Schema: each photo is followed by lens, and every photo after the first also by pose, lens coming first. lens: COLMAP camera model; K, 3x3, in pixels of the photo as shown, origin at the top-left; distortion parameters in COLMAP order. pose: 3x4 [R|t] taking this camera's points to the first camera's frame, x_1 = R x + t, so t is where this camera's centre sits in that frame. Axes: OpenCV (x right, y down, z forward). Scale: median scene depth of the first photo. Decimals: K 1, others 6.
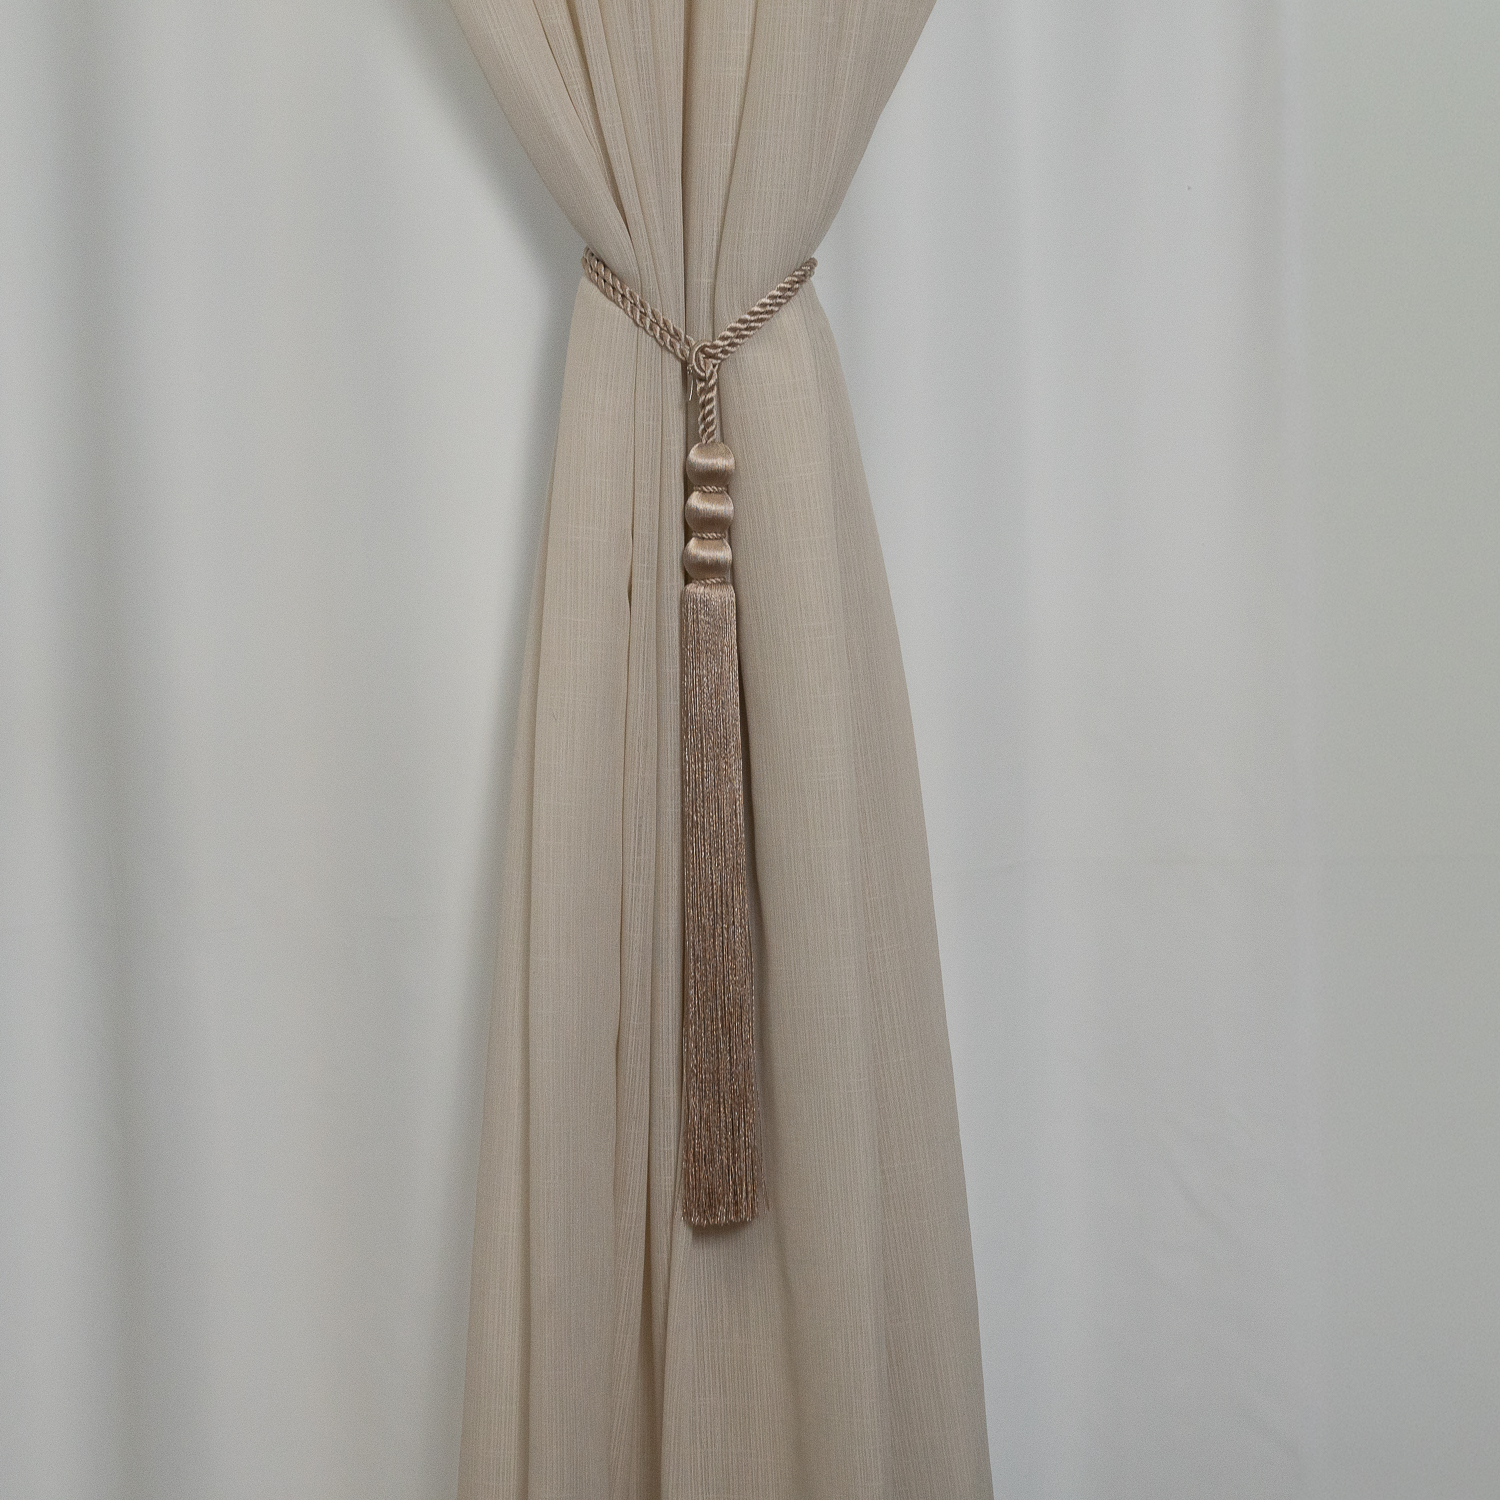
lens RADIAL K [[2714.2, 0, 749.0], [0, 2714.2, 753.8], [0, 0, 1]] dist [-0.002987, 0.000000]
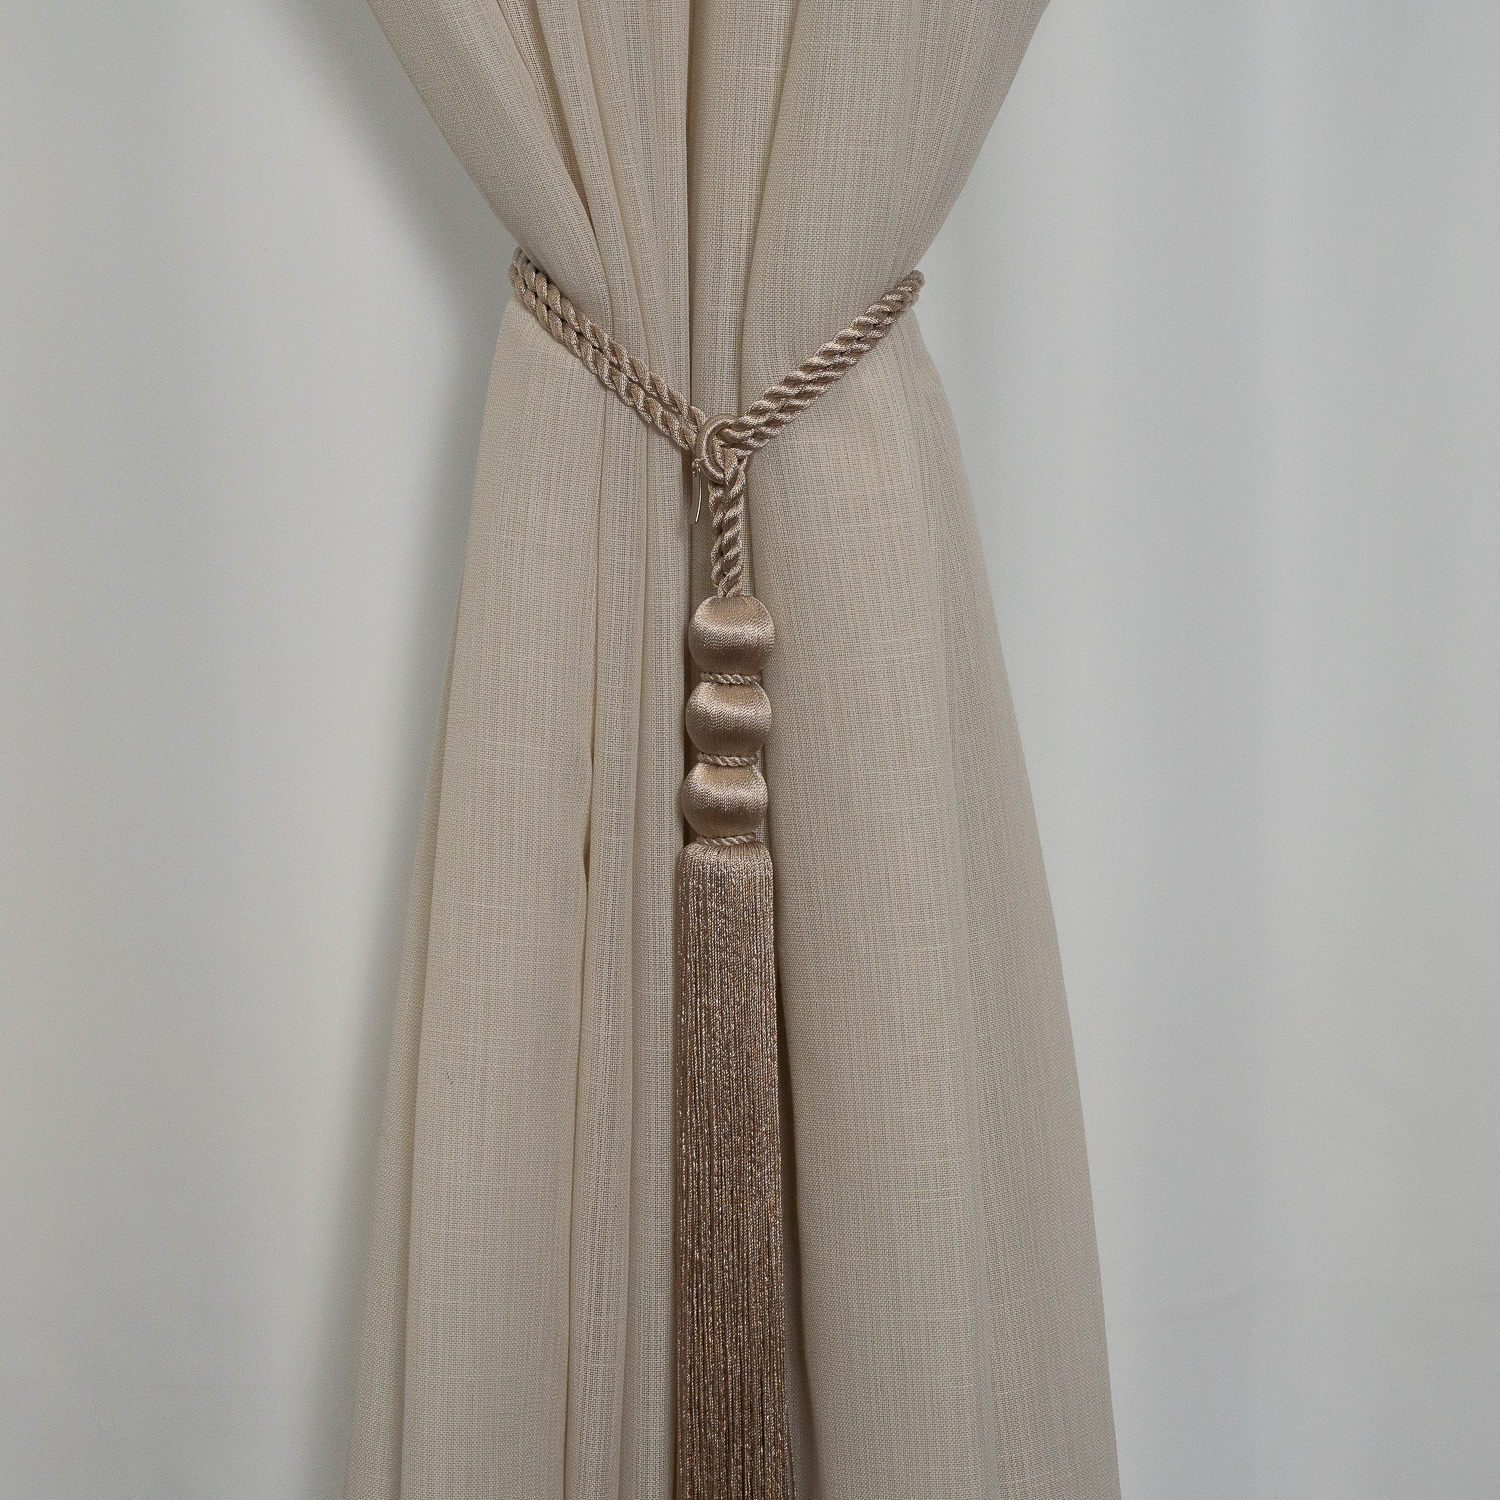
lens RADIAL K [[2714.2, 0, 750.1], [0, 2714.2, 747.2], [0, 0, 1]] dist [-0.002987, 0.000000]
pose [[0.999931, 0.011416, -0.002816, -0.008489], [-0.011452, 0.999850, -0.012977, -0.075661], [0.002667, 0.013008, 0.999912, 0.434866]]
